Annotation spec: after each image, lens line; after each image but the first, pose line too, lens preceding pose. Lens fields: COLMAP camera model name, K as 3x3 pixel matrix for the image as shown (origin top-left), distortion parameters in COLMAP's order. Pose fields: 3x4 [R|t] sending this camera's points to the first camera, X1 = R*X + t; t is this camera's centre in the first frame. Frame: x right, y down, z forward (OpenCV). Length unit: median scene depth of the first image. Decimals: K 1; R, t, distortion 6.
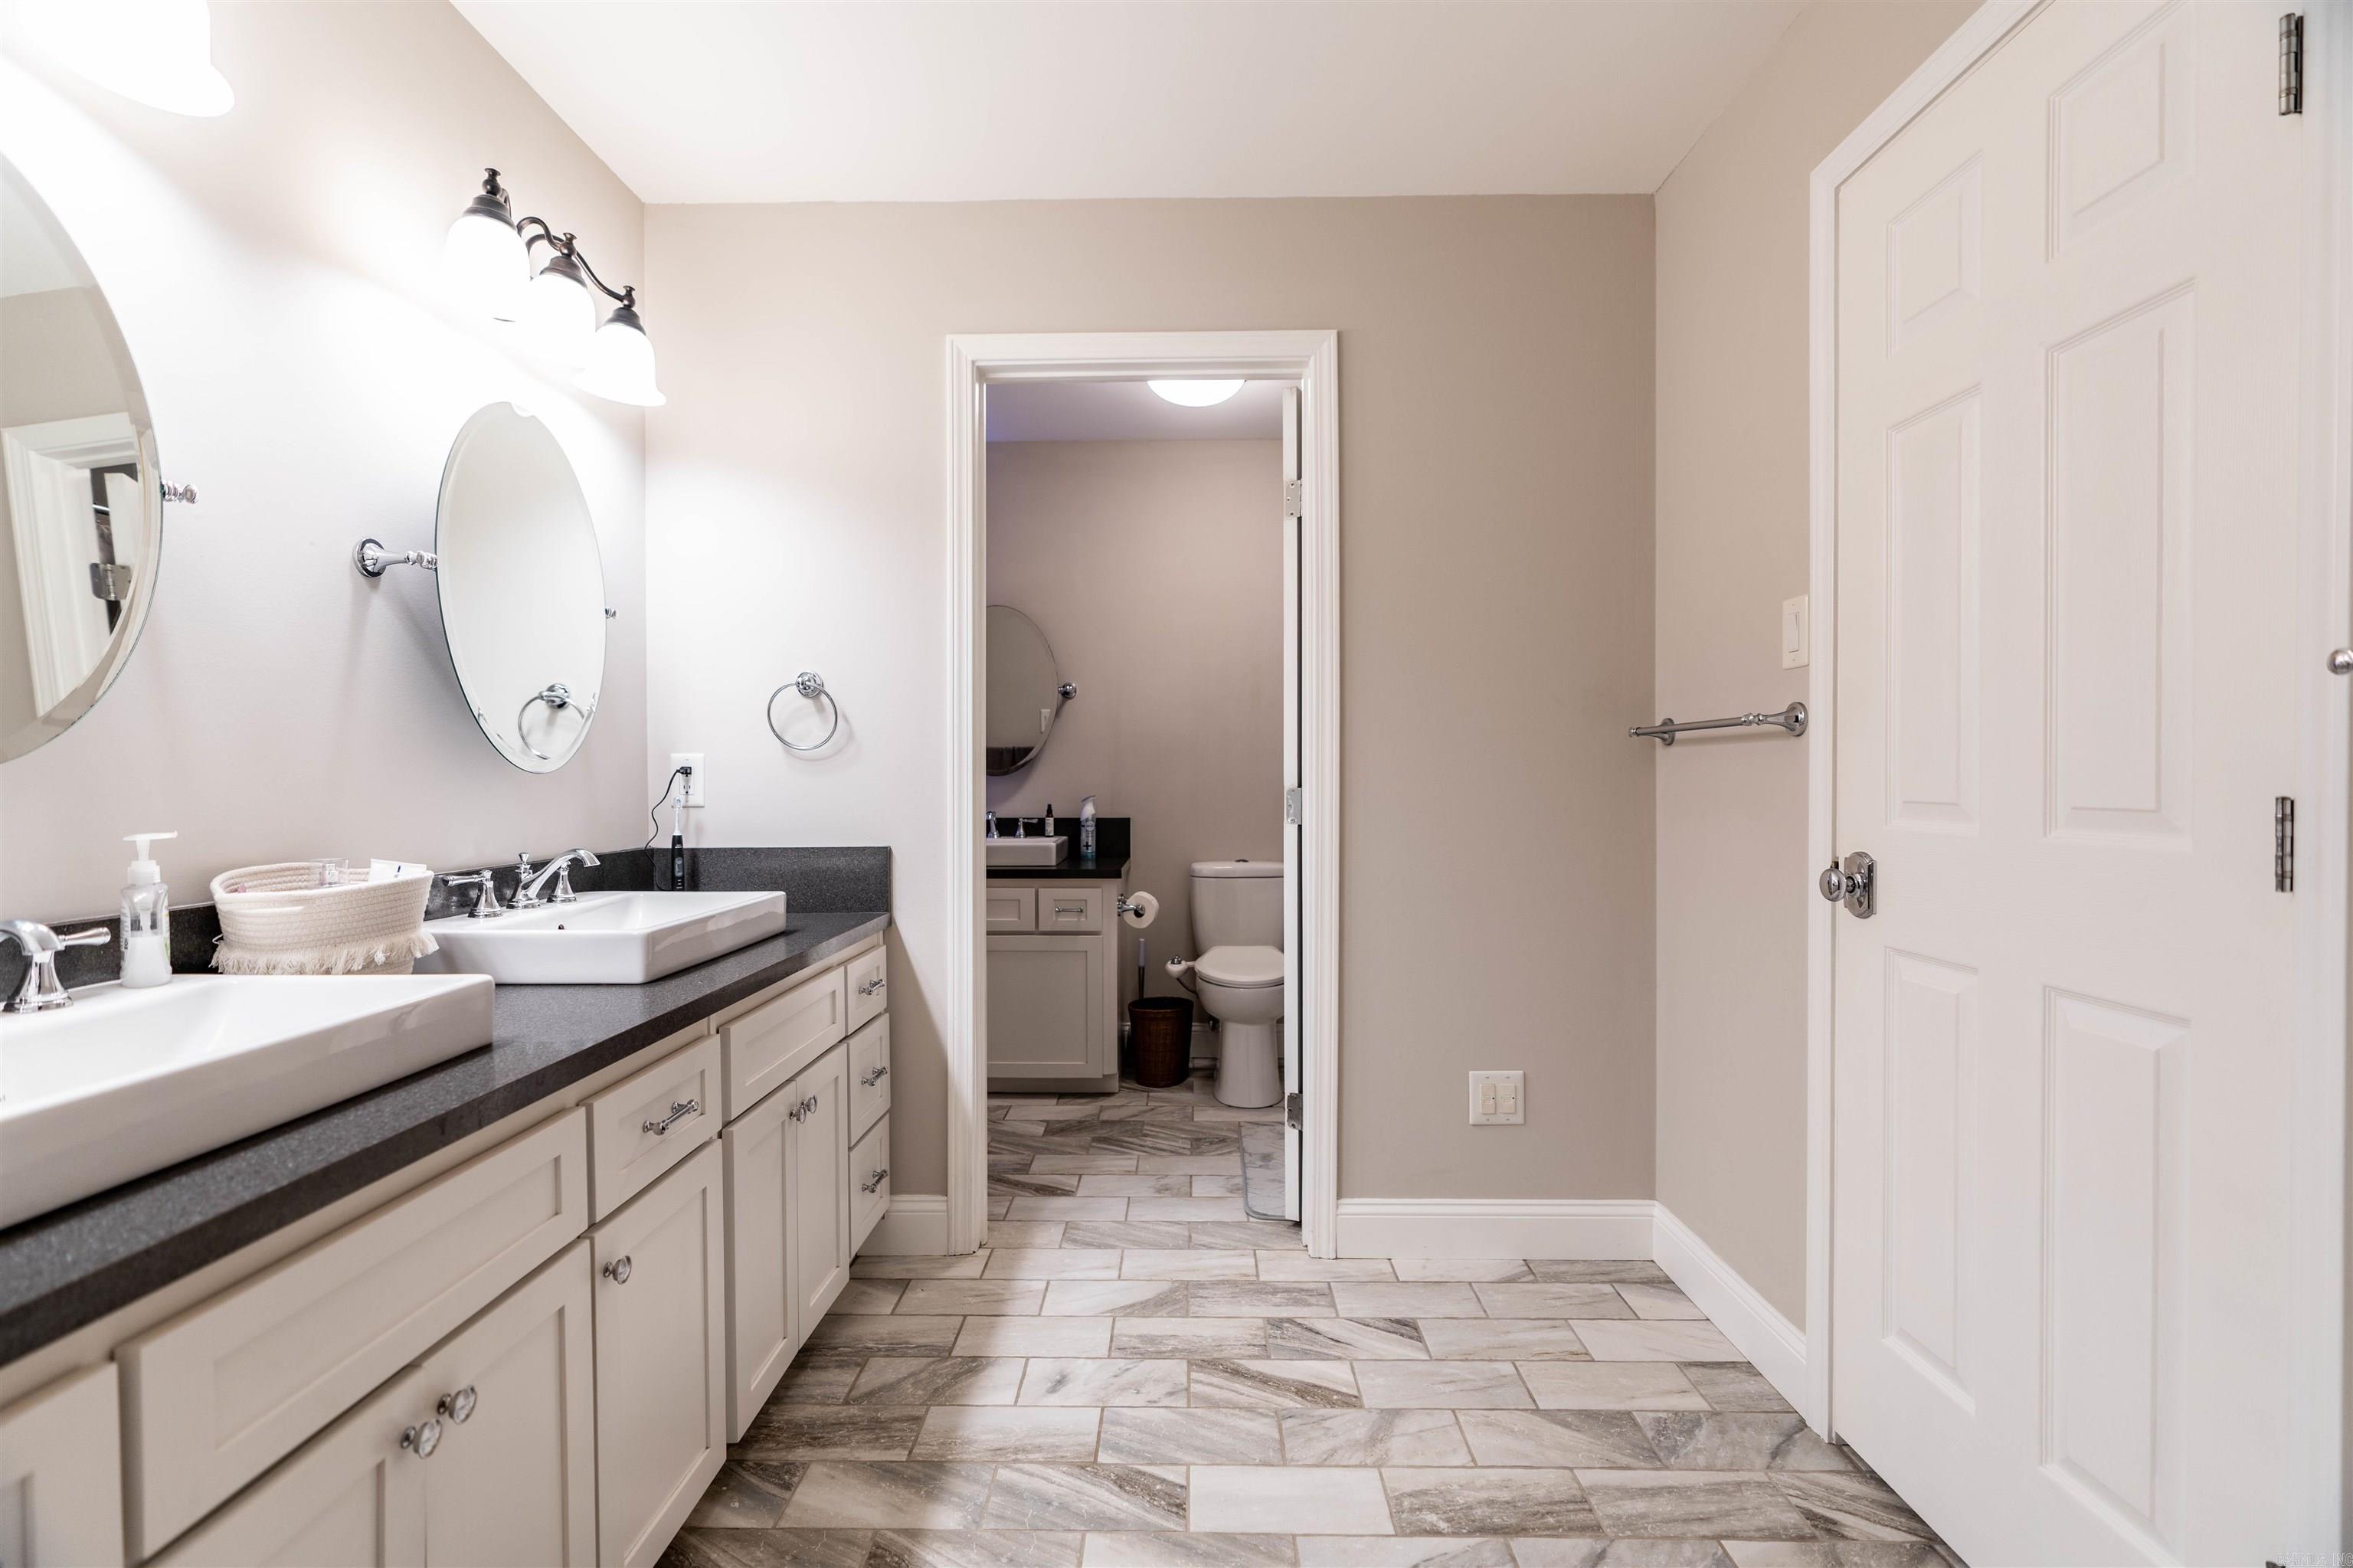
lens RADIAL K [[1058.3, 0, 1180.8], [0, 1058.3, 778.0], [0, 0, 1]] dist [-0.011199, 0.002454]
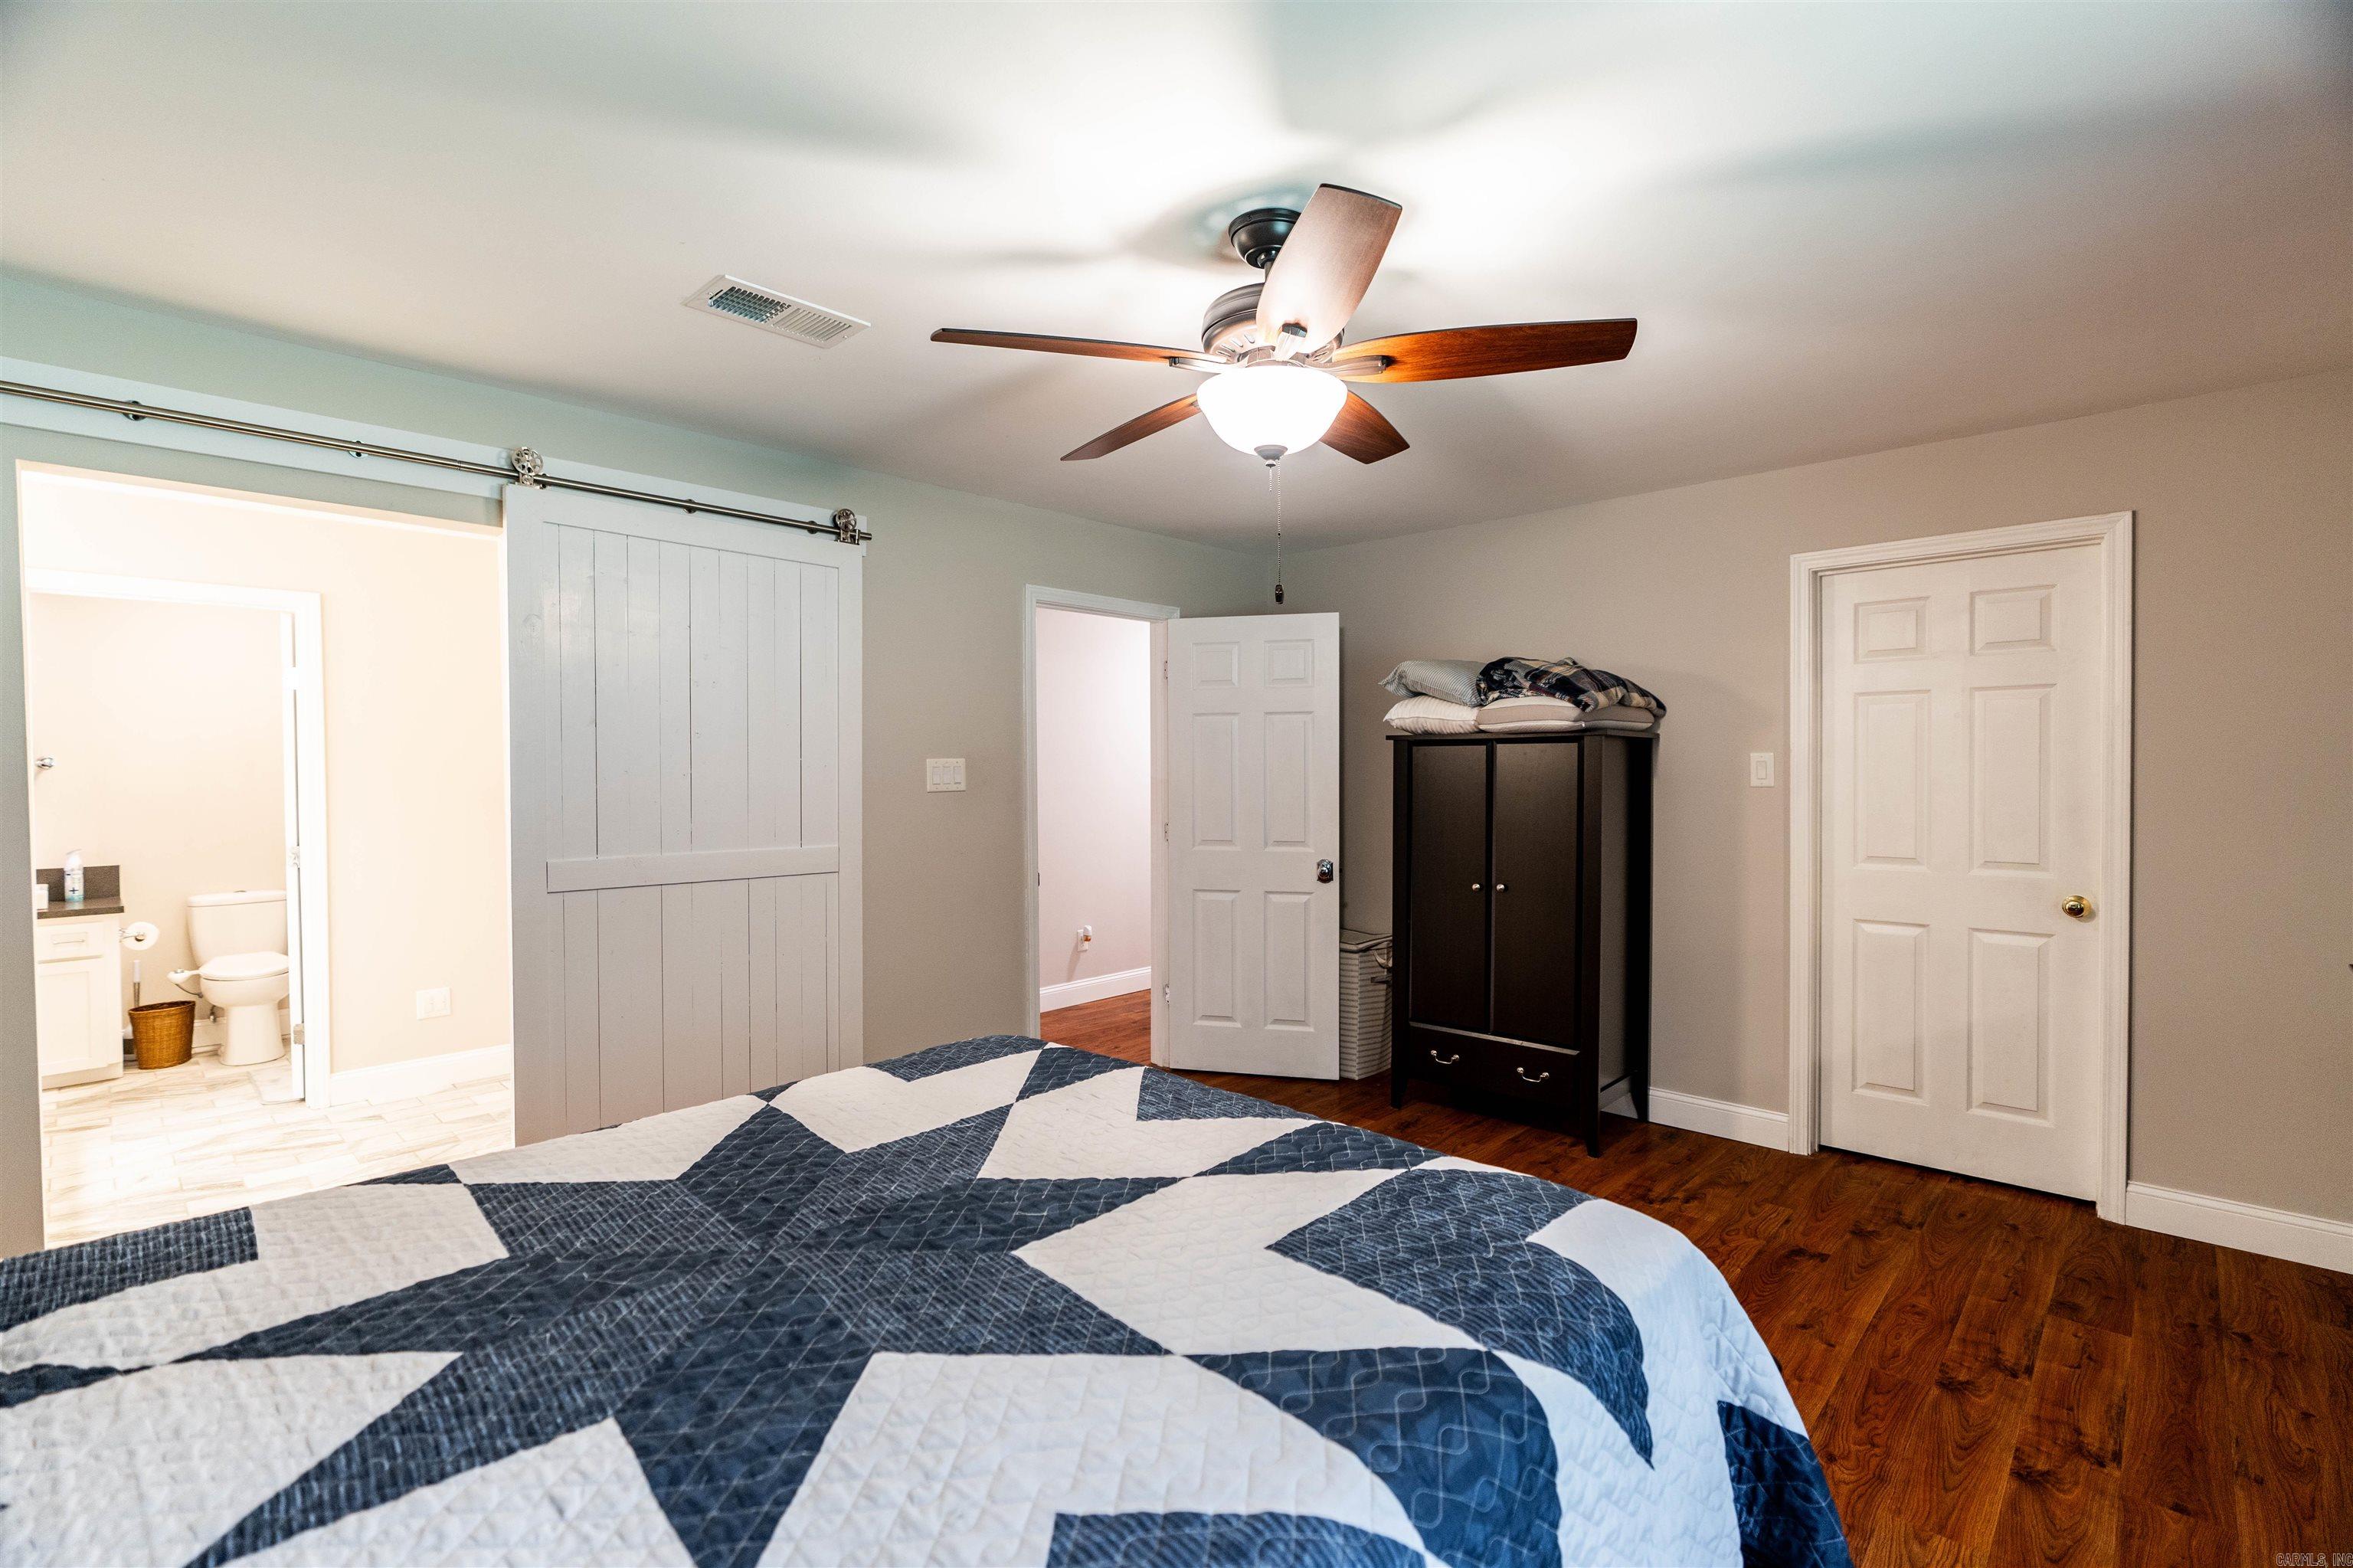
lens RADIAL K [[1058.3, 0, 1183.9], [0, 1058.3, 796.0], [0, 0, 1]] dist [-0.011199, 0.002454]
pose [[0.682550, -0.020081, 0.730563, -0.120959], [0.006119, 0.999744, 0.021764, -0.081333], [-0.730813, -0.010385, 0.682498, -0.974212]]
